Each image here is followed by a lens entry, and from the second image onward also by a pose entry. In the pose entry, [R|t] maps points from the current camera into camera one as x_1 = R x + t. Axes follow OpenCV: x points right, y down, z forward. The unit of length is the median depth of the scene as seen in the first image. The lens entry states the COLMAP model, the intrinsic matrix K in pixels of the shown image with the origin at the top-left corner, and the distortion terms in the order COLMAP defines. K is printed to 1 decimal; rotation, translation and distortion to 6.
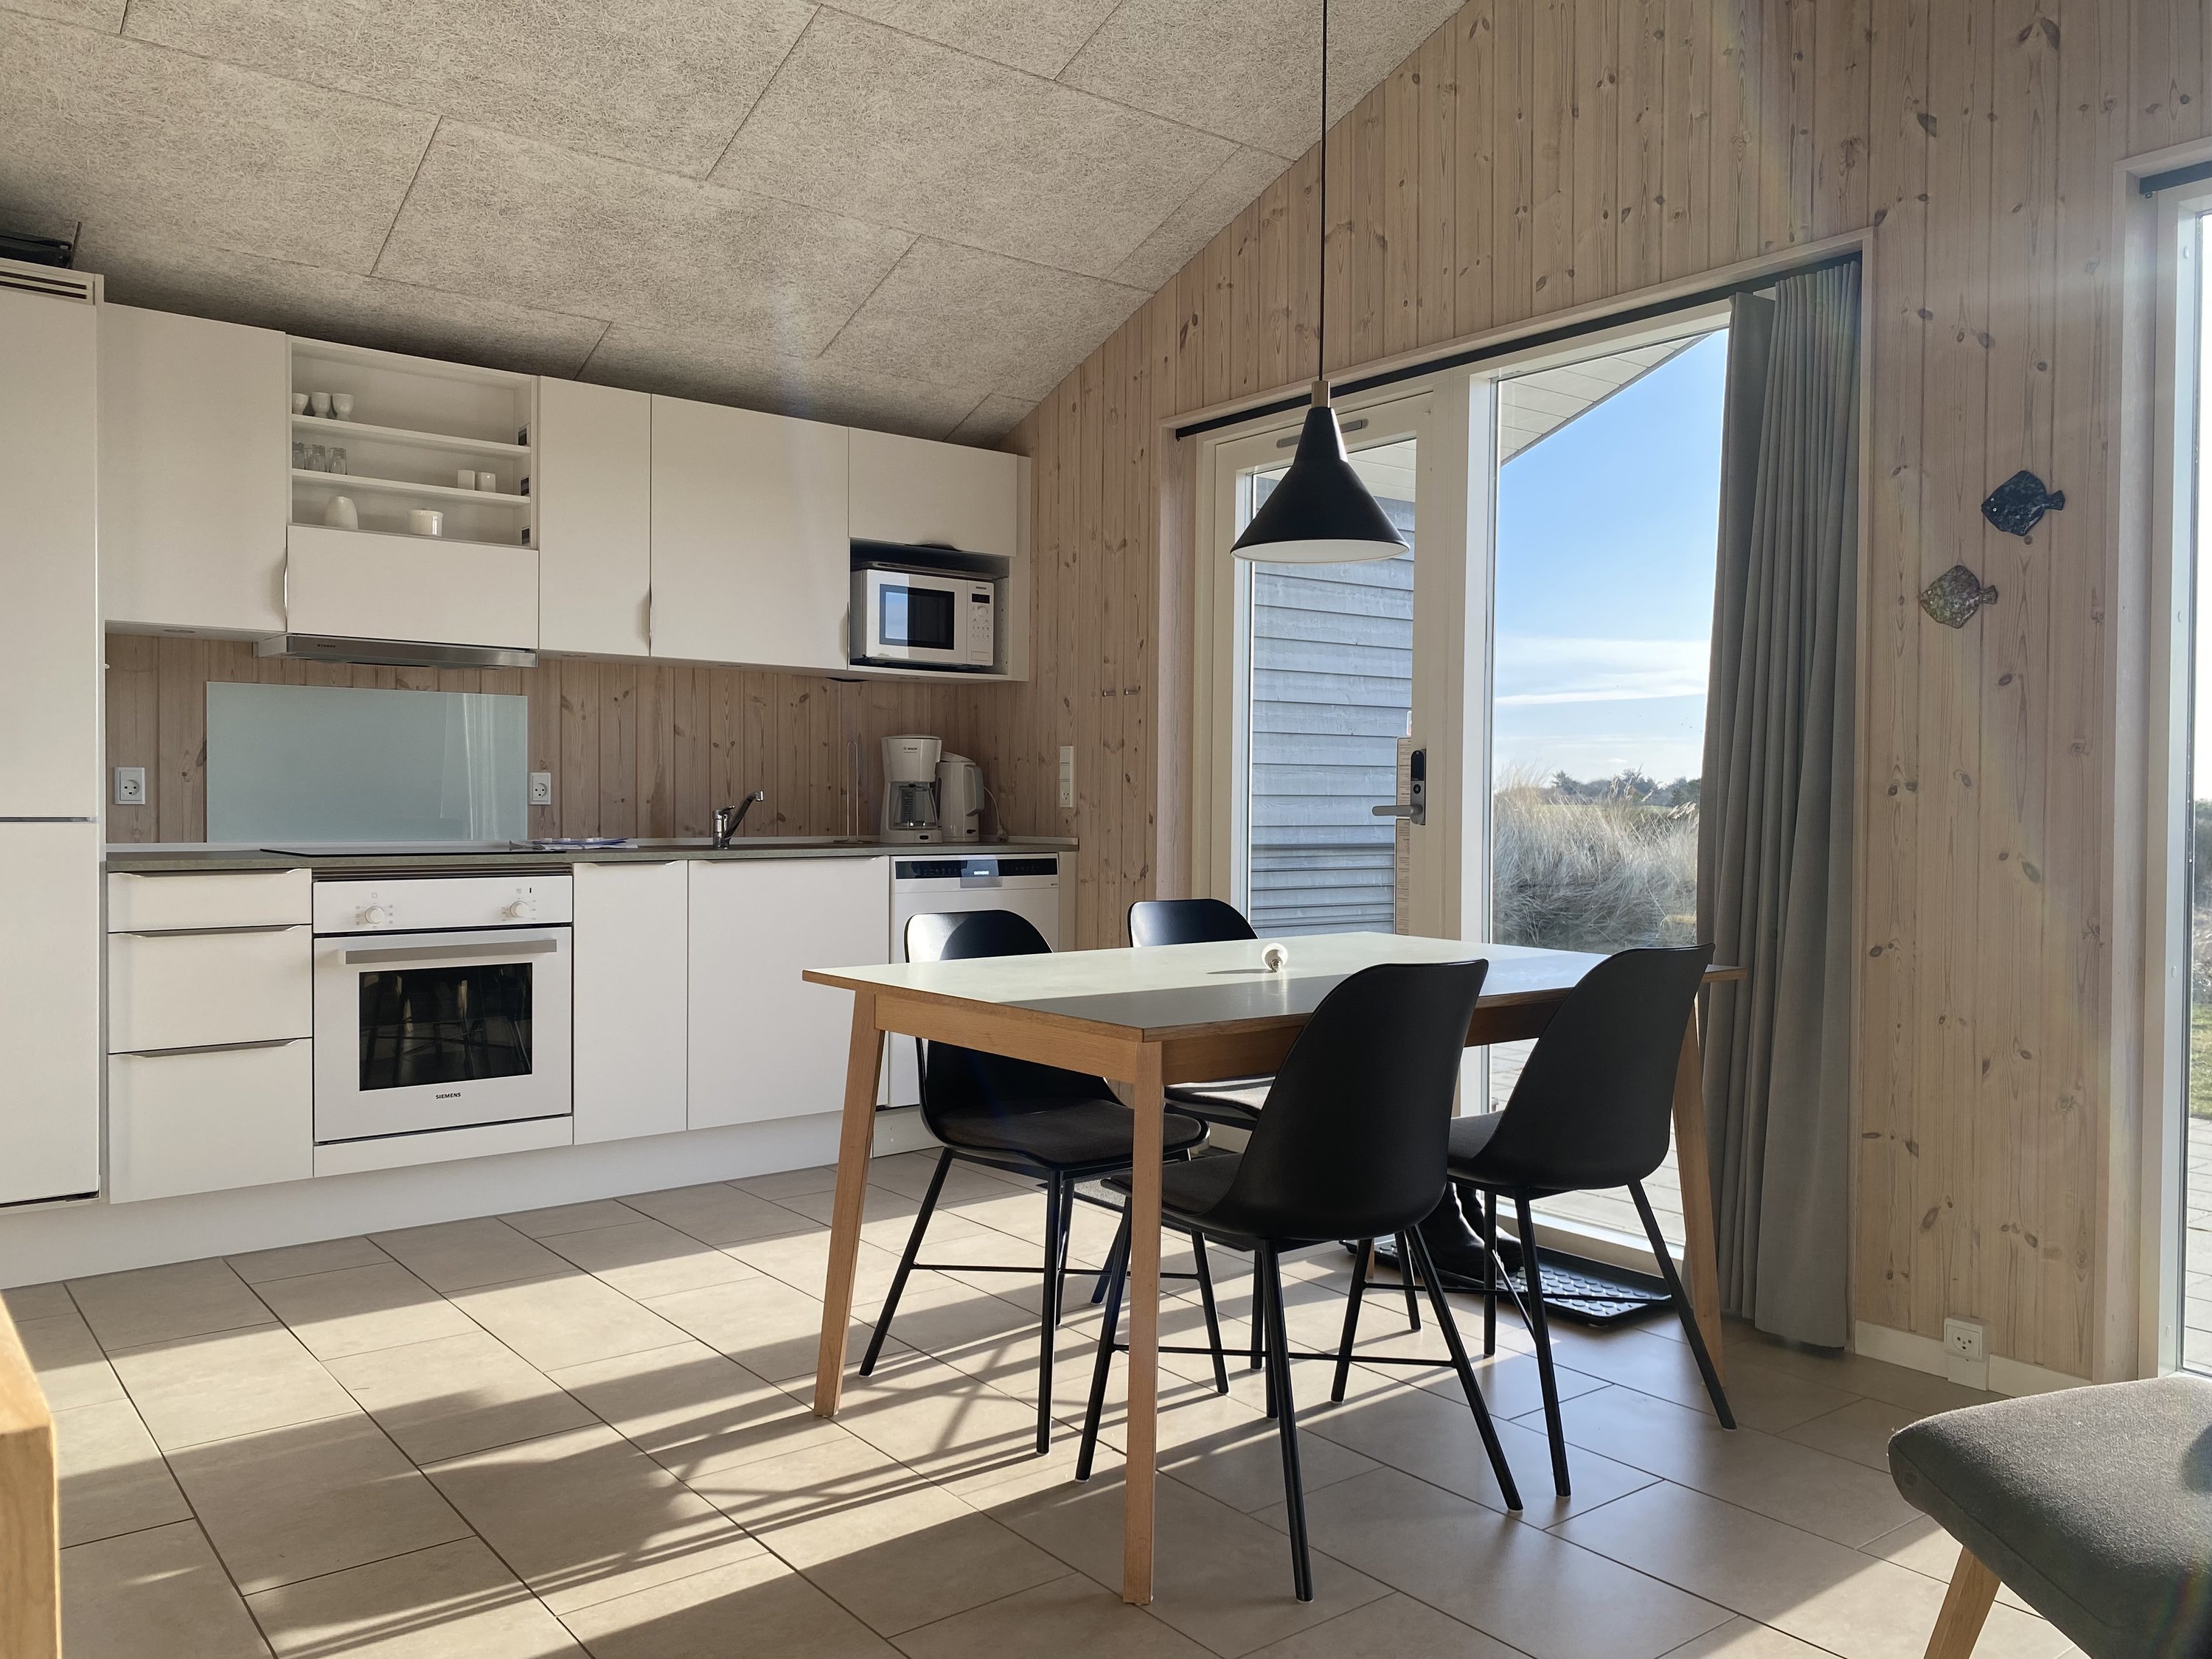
lens RADIAL K [[1680.0, 0, 1077.3], [0, 1680.0, 825.9], [0, 0, 1]] dist [0.076029, -0.116329]
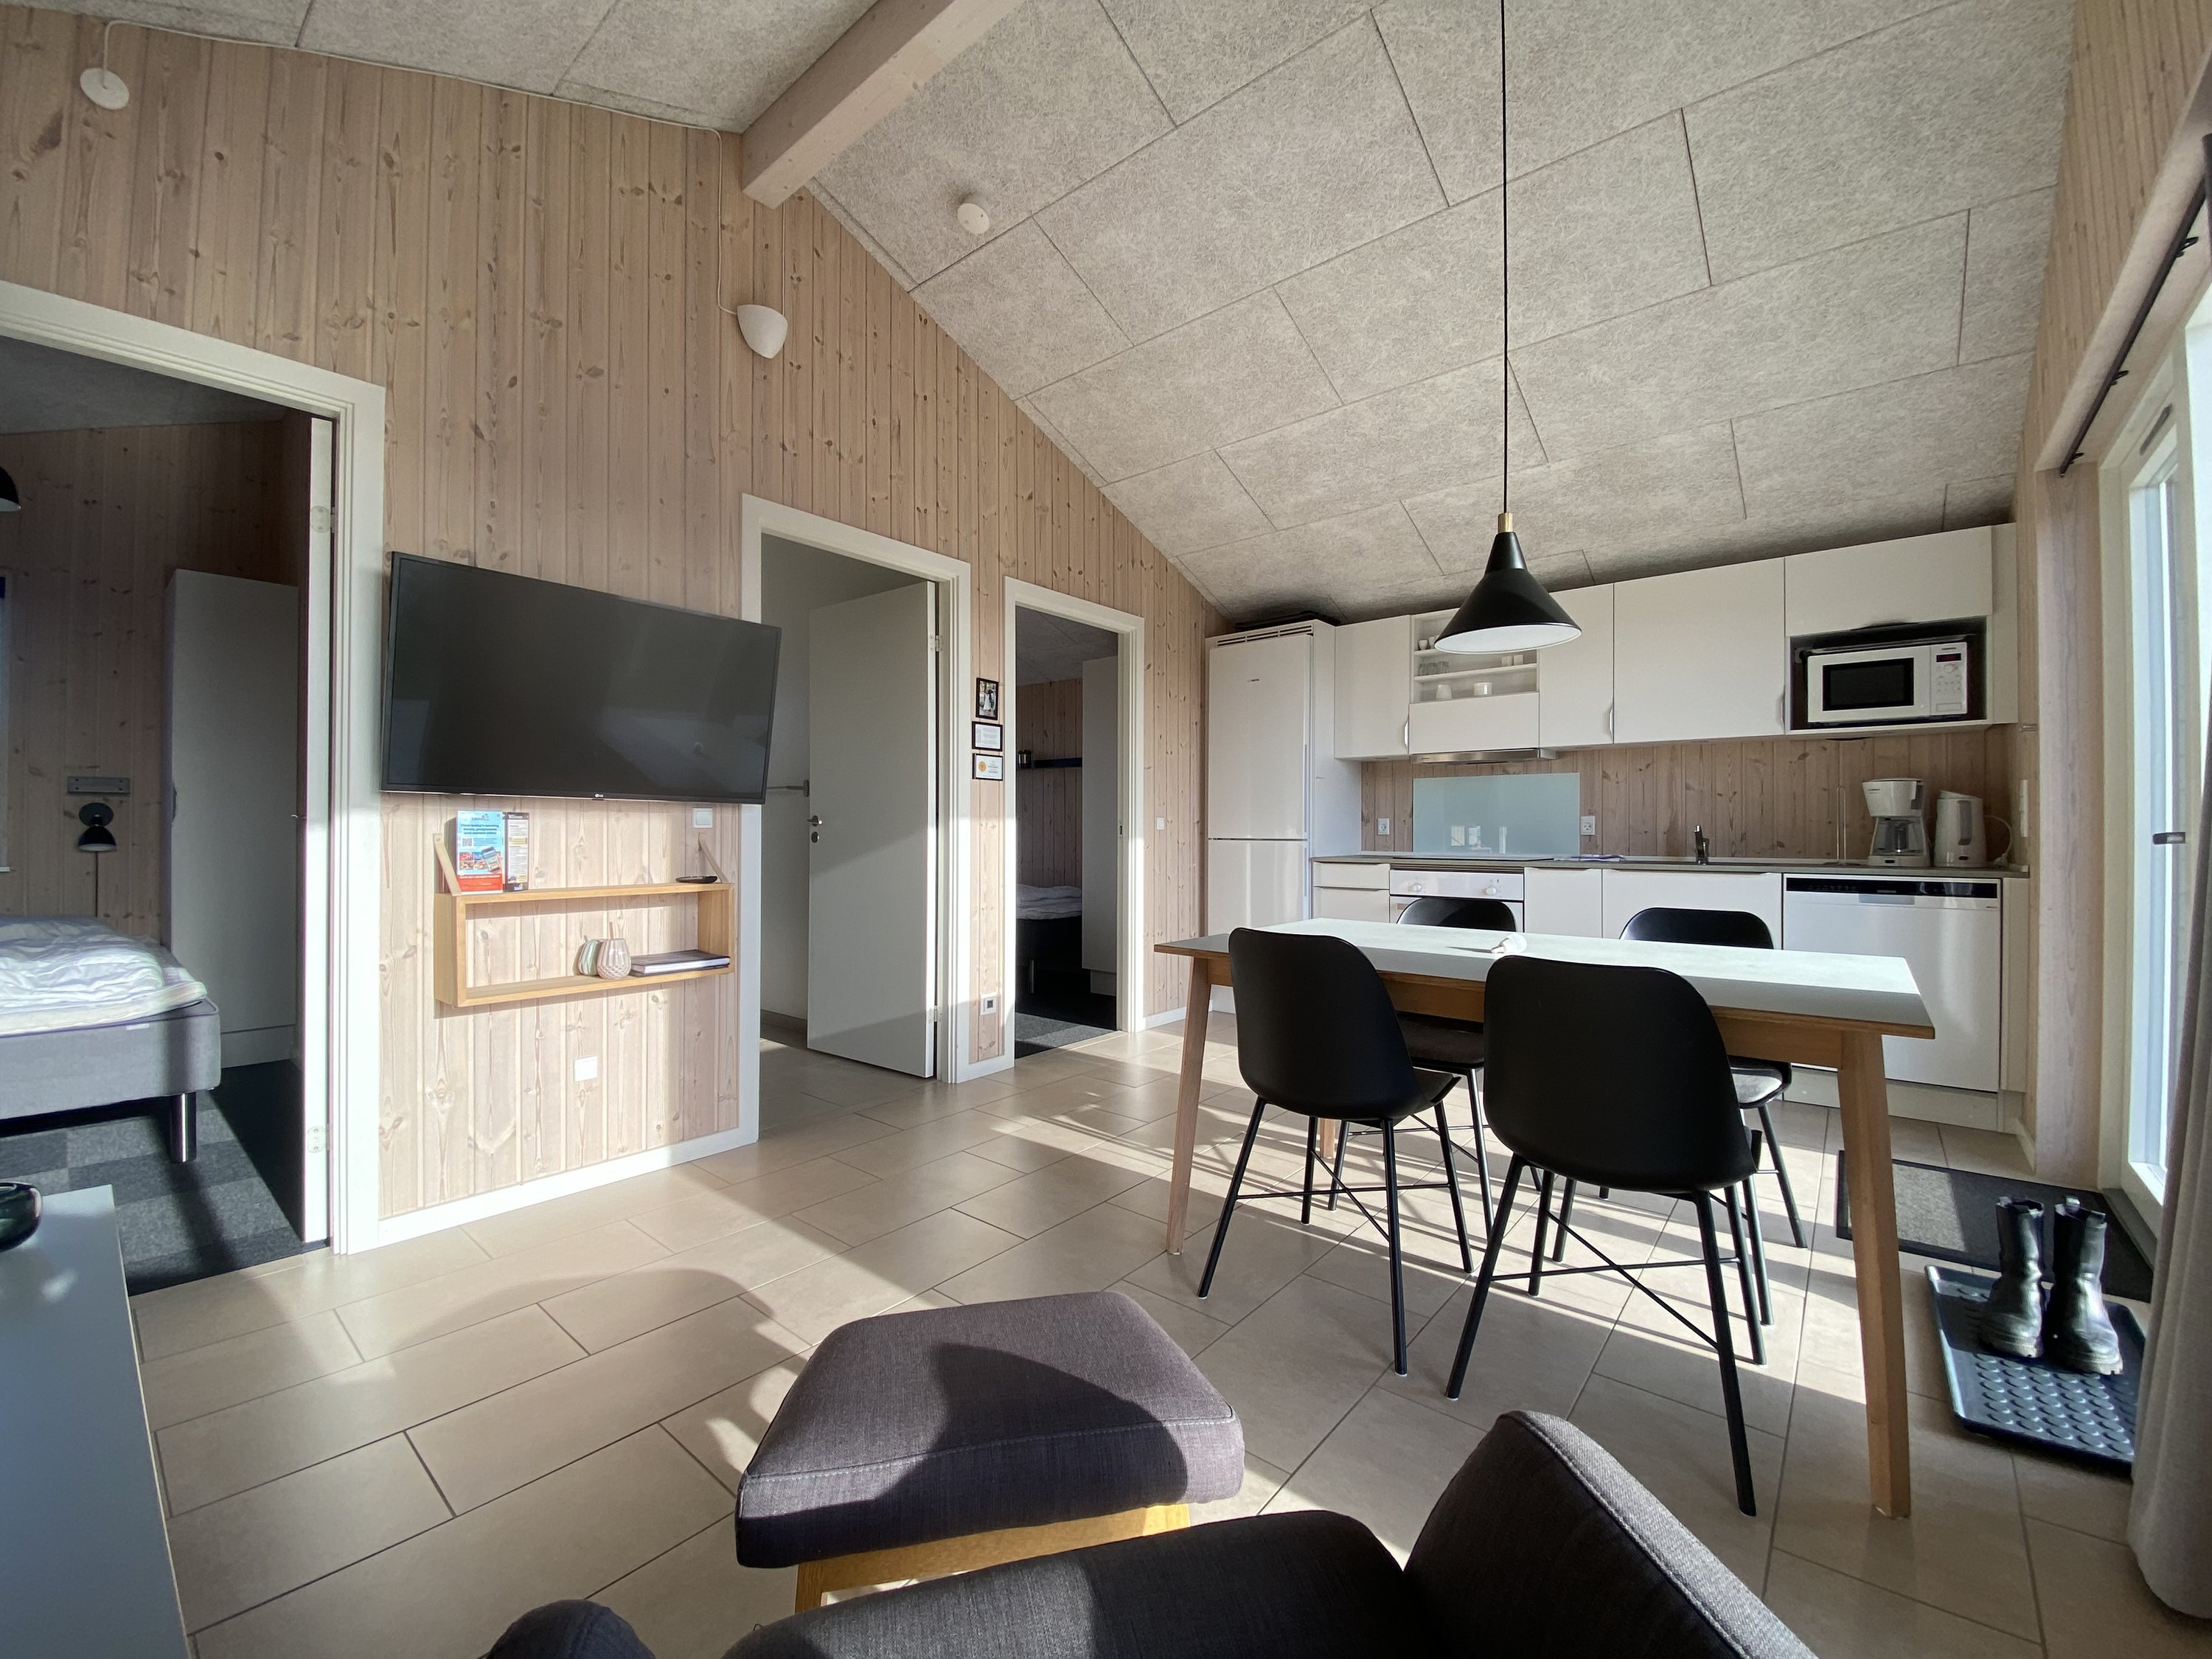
lens RADIAL K [[883.7, 0, 1105.5], [0, 883.7, 824.2], [0, 0, 1]] dist [0.032266, -0.026302]
pose [[0.222803, -0.014307, -0.974758, 0.453163], [-0.015662, 0.999711, -0.018254, 0.000698], [0.974738, 0.019334, 0.222515, 0.321578]]
